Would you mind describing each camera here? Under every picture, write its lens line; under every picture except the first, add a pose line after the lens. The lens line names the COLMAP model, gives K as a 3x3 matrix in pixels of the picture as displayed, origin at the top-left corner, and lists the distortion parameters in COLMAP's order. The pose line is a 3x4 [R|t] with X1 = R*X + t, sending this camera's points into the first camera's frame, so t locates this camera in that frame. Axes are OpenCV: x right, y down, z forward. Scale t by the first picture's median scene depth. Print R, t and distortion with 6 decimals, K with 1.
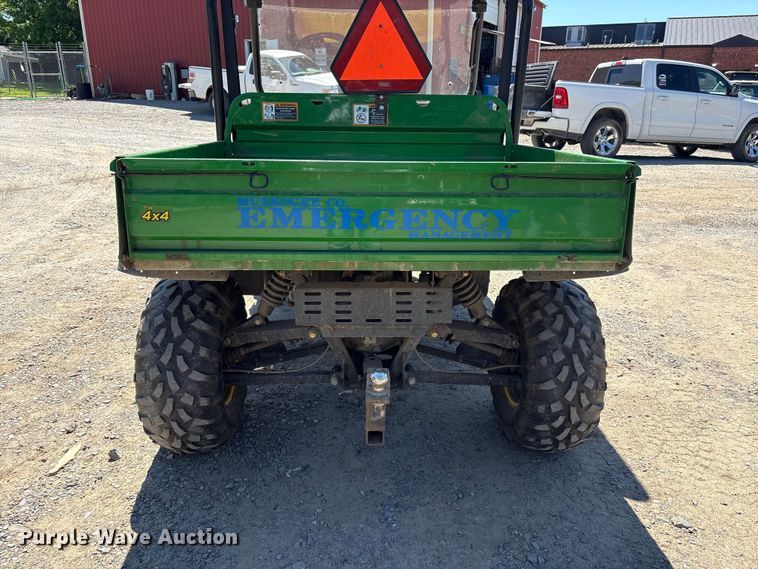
lens RADIAL K [[578.4, 0, 382.3], [0, 578.4, 275.2], [0, 0, 1]] dist [0.042100, -0.047971]
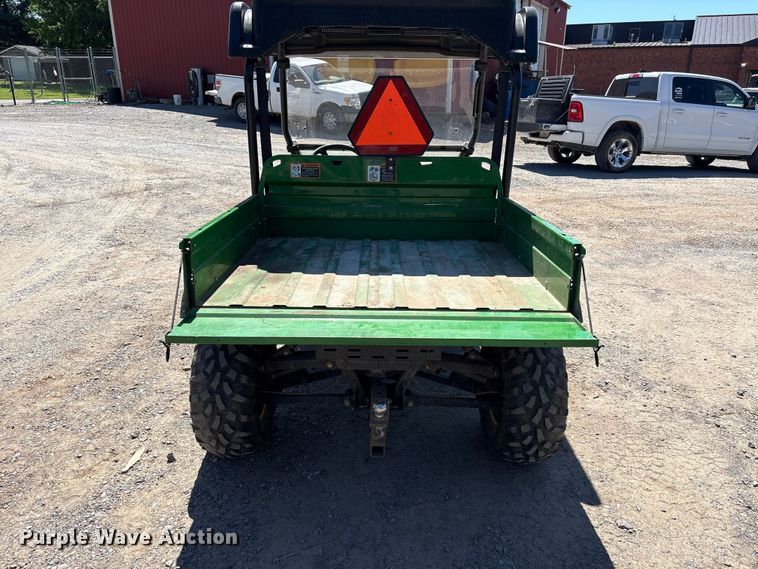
lens RADIAL K [[578.4, 0, 380.2], [0, 578.4, 281.1], [0, 0, 1]] dist [0.042100, -0.047971]
pose [[0.999193, 0.012714, -0.038096, 0.019670], [-0.012208, 0.999834, 0.013500, -0.059288], [0.038261, -0.013024, 0.999183, -0.144271]]
